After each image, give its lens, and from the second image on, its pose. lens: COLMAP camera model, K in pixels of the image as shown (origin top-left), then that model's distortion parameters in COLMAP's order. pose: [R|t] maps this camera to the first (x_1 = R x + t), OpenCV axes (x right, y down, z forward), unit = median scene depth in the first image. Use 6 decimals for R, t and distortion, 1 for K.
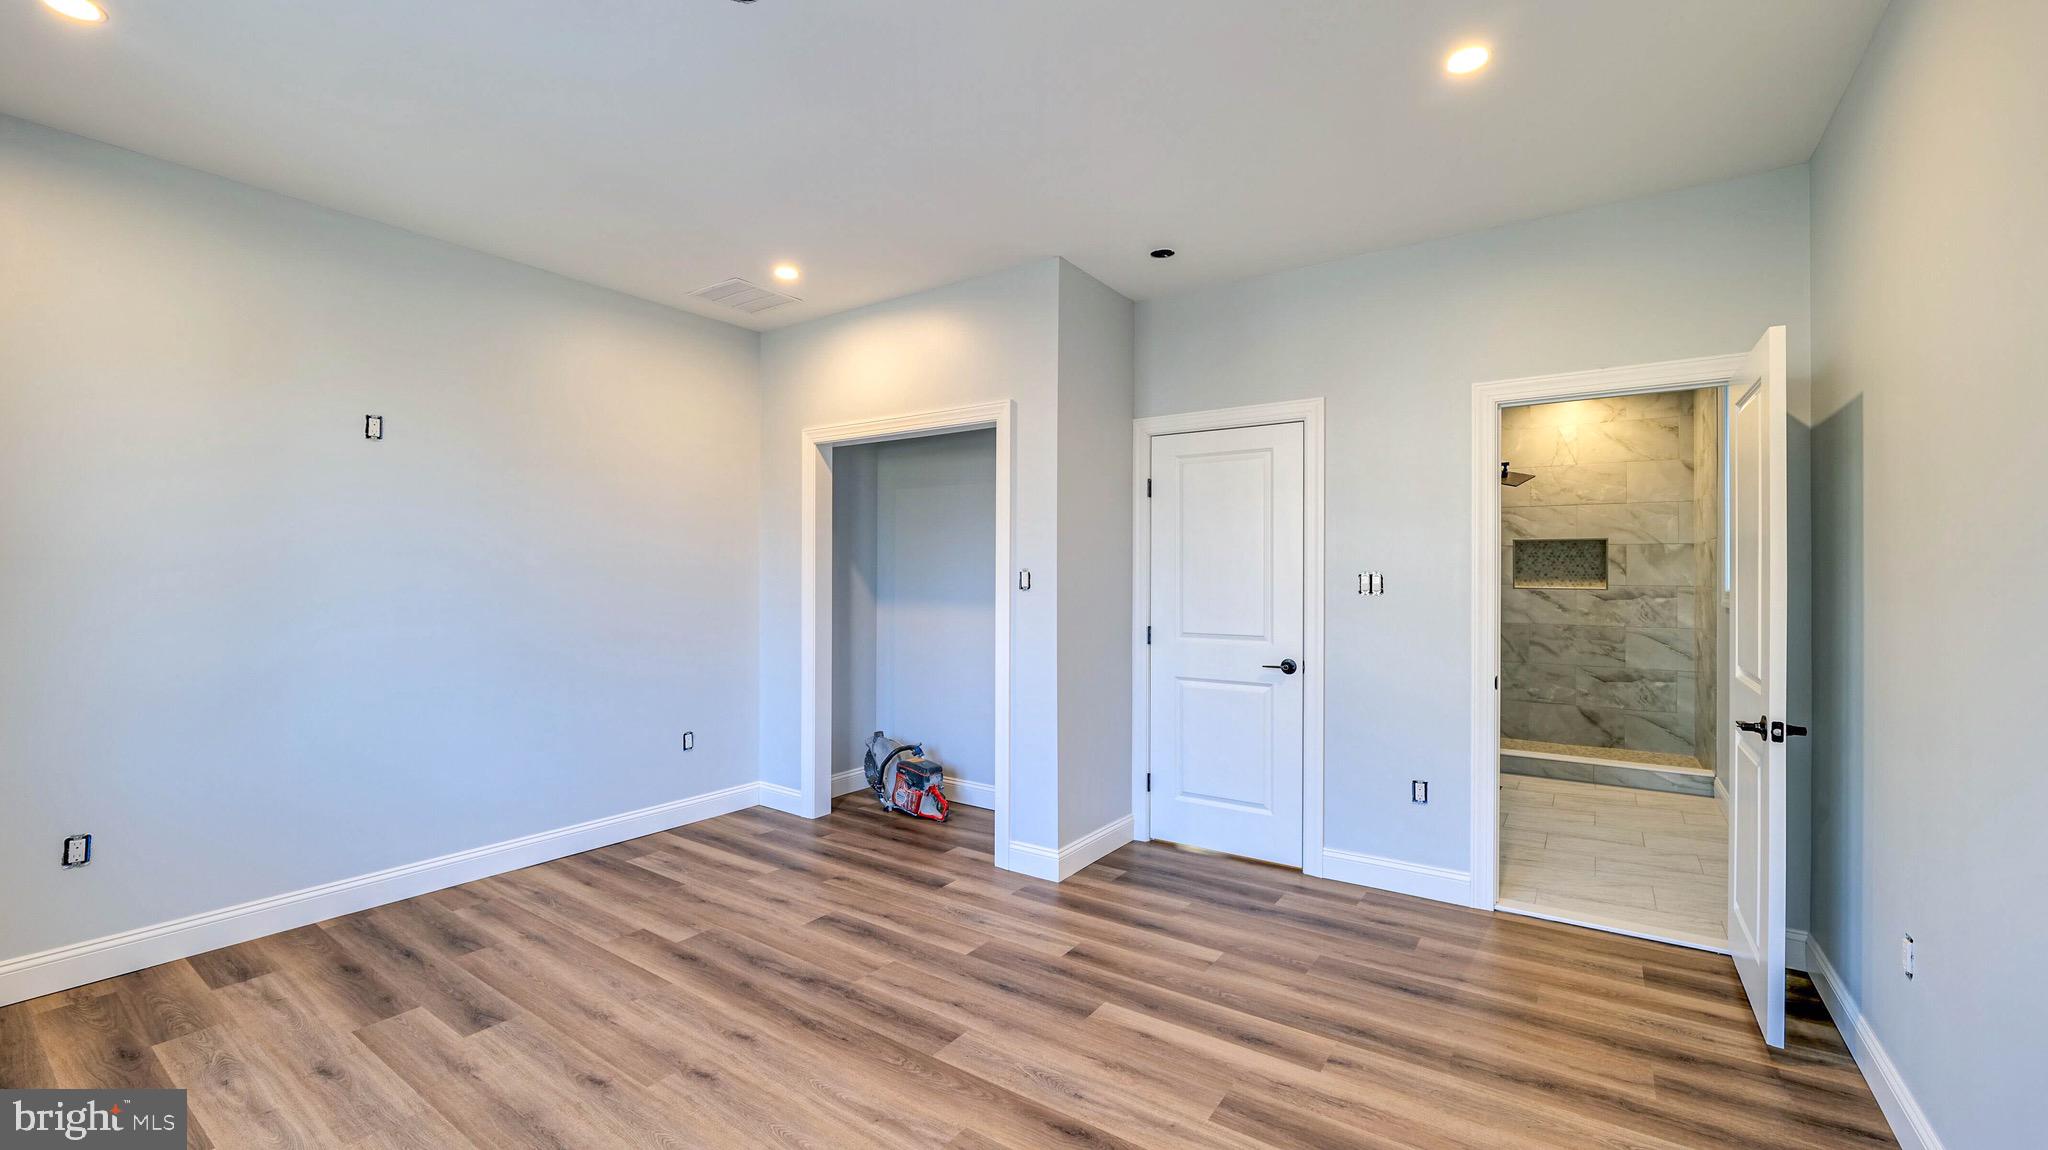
lens RADIAL K [[838.8, 0, 1014.3], [0, 838.8, 573.3], [0, 0, 1]] dist [-0.007645, -0.000199]
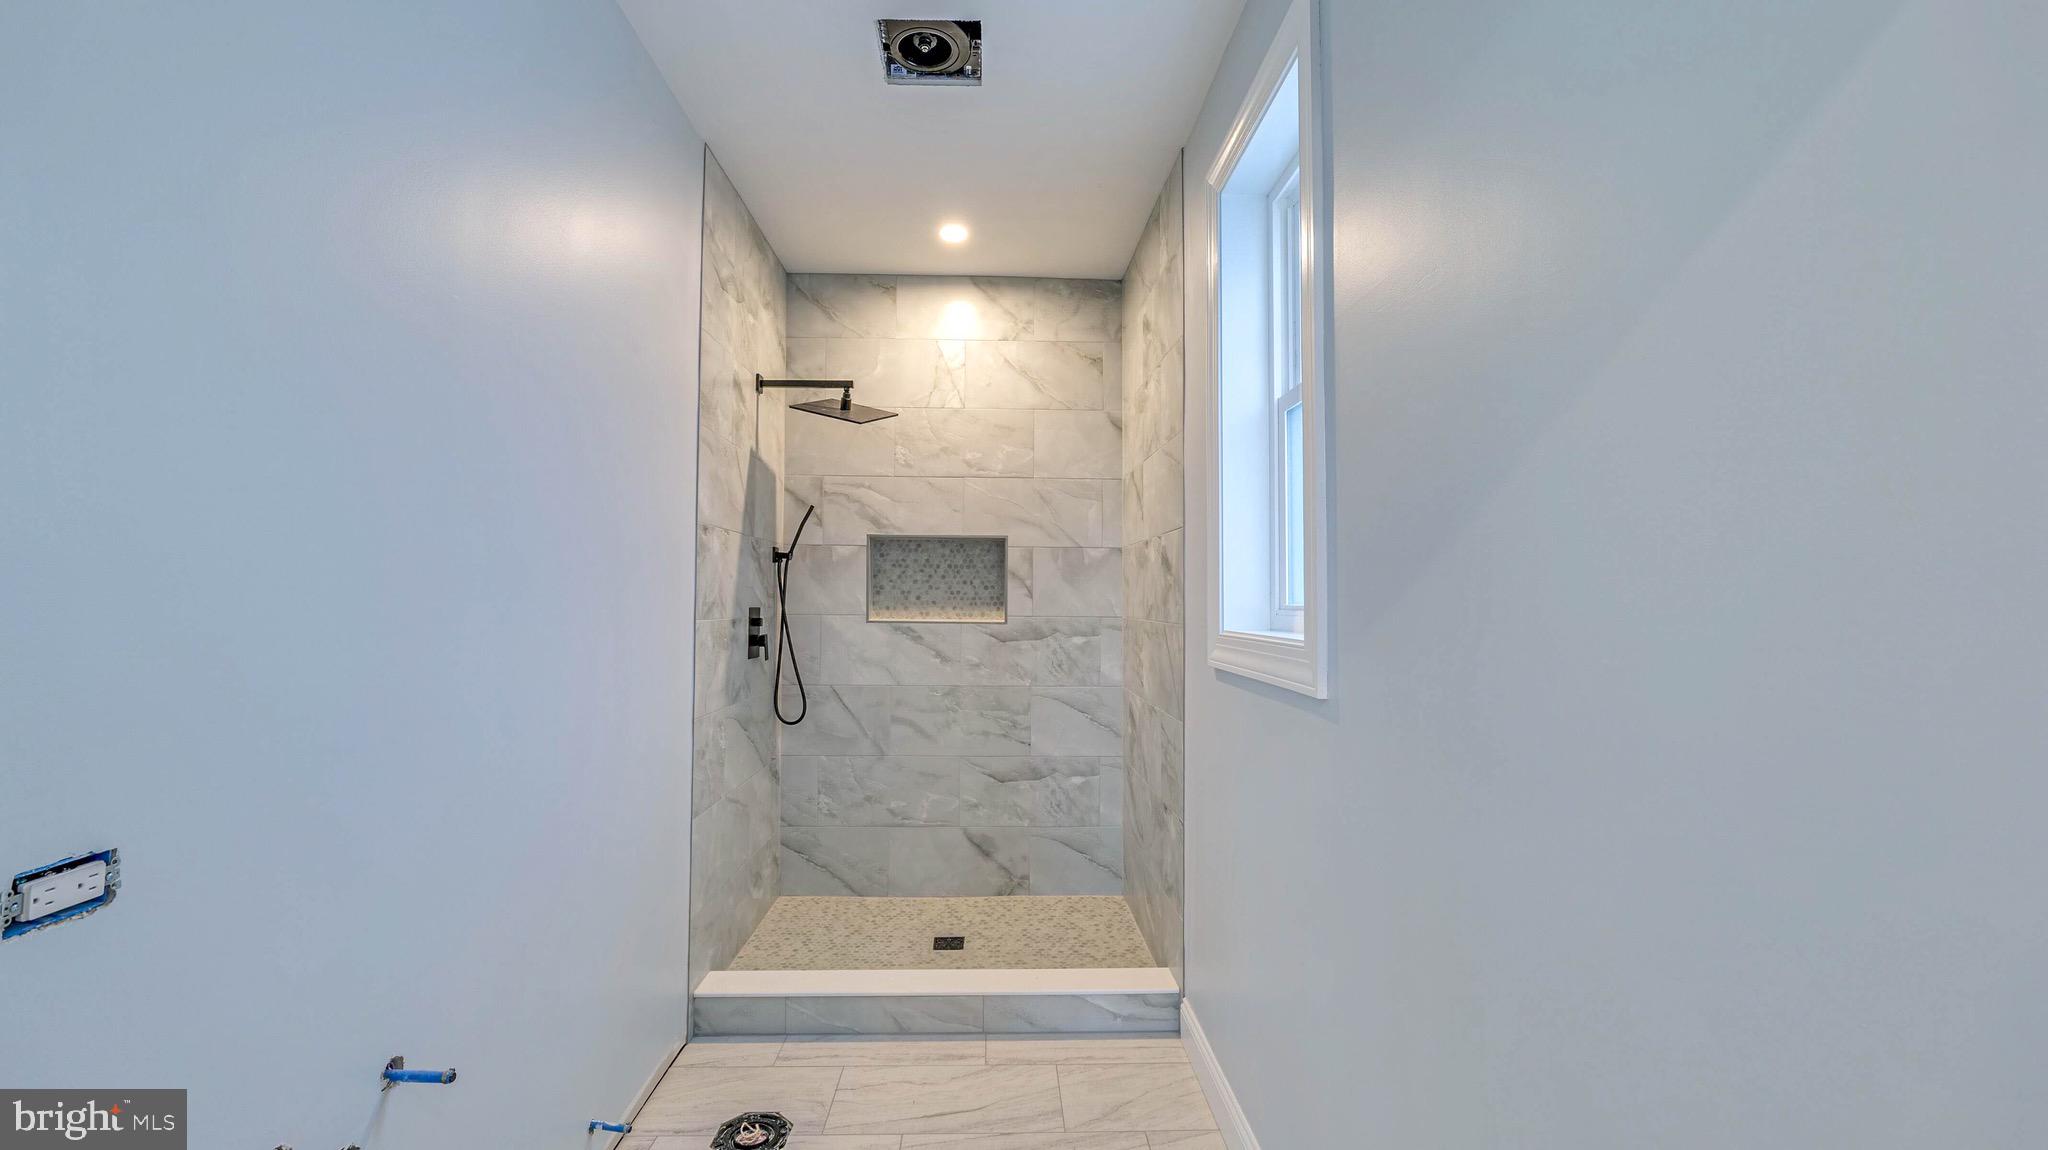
lens RADIAL K [[838.8, 0, 1023.0], [0, 838.8, 579.5], [0, 0, 1]] dist [-0.007645, -0.000199]
pose [[0.798314, 0.015970, 0.602029, 0.369247], [-0.004324, 0.999775, -0.020788, 0.000972], [-0.602226, 0.013992, 0.798203, 0.529928]]
